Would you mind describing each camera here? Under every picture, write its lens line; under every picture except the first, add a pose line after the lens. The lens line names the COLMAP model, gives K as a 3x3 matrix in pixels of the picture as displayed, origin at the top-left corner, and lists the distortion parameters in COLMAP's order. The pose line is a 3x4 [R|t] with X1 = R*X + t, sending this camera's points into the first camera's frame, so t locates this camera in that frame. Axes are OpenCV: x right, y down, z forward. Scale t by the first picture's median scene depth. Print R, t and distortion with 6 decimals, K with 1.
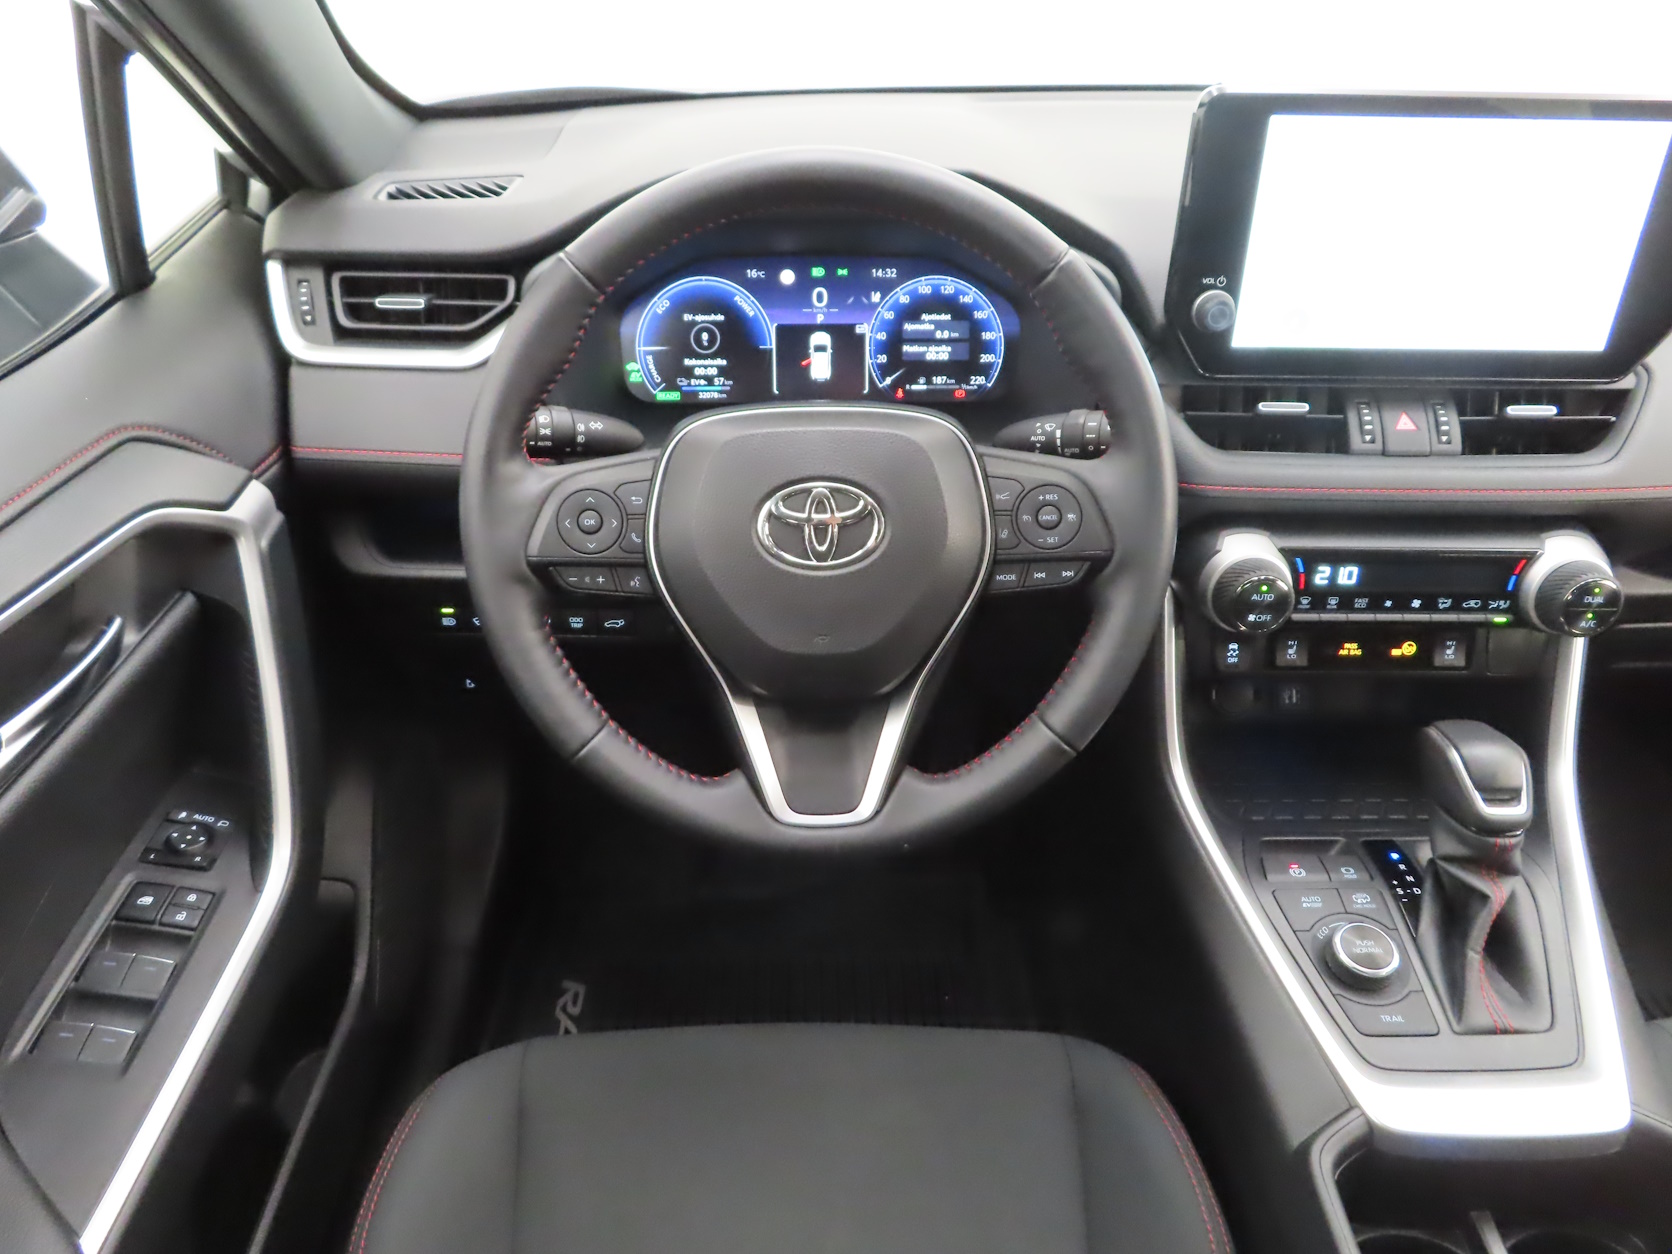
lens RADIAL K [[1176.3, 0, 836.0], [0, 1176.3, 627.0], [0, 0, 1]] dist [-0.009508, 0.007041]
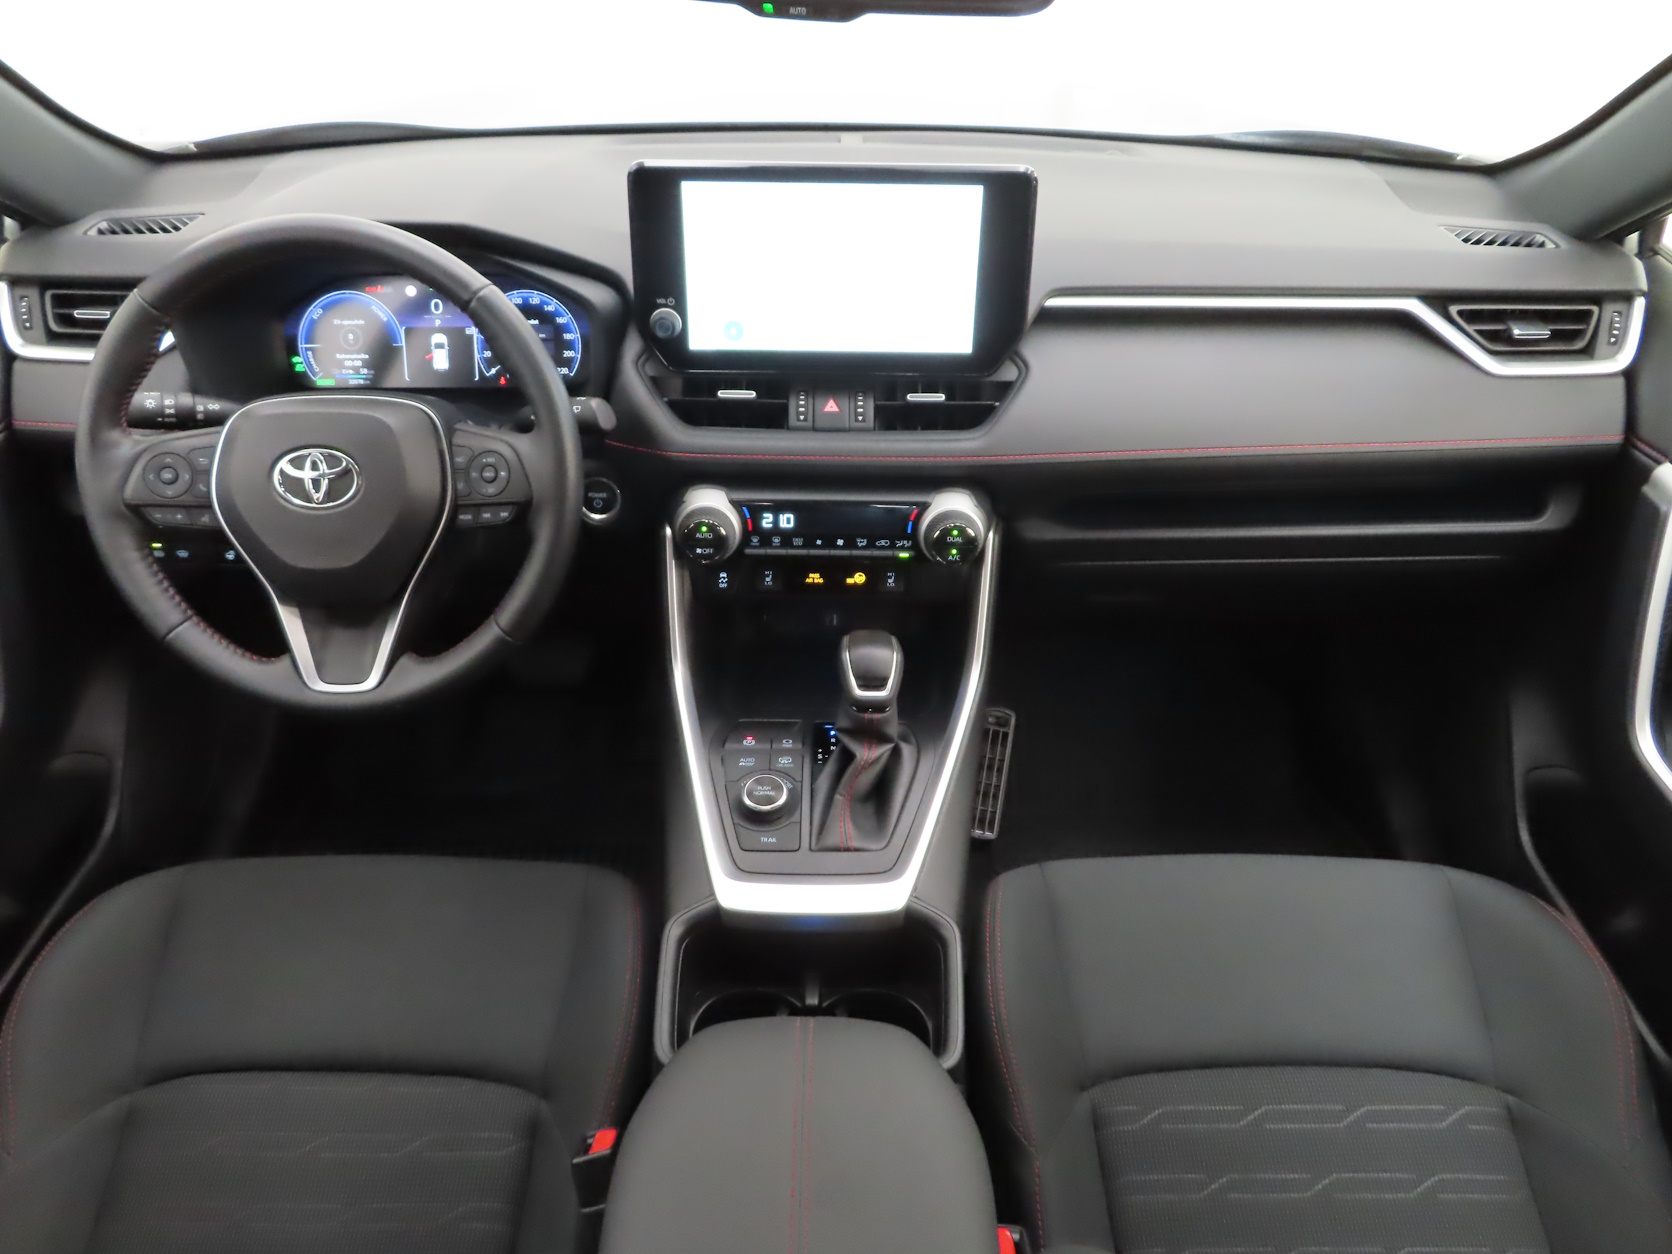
lens RADIAL K [[1176.3, 0, 836.0], [0, 1176.3, 627.0], [0, 0, 1]] dist [-0.009508, 0.007041]
pose [[0.999660, 0.009218, -0.024373, 0.526105], [-0.008578, 0.999619, 0.026230, 0.041335], [0.024606, -0.026012, 0.999359, -0.338924]]
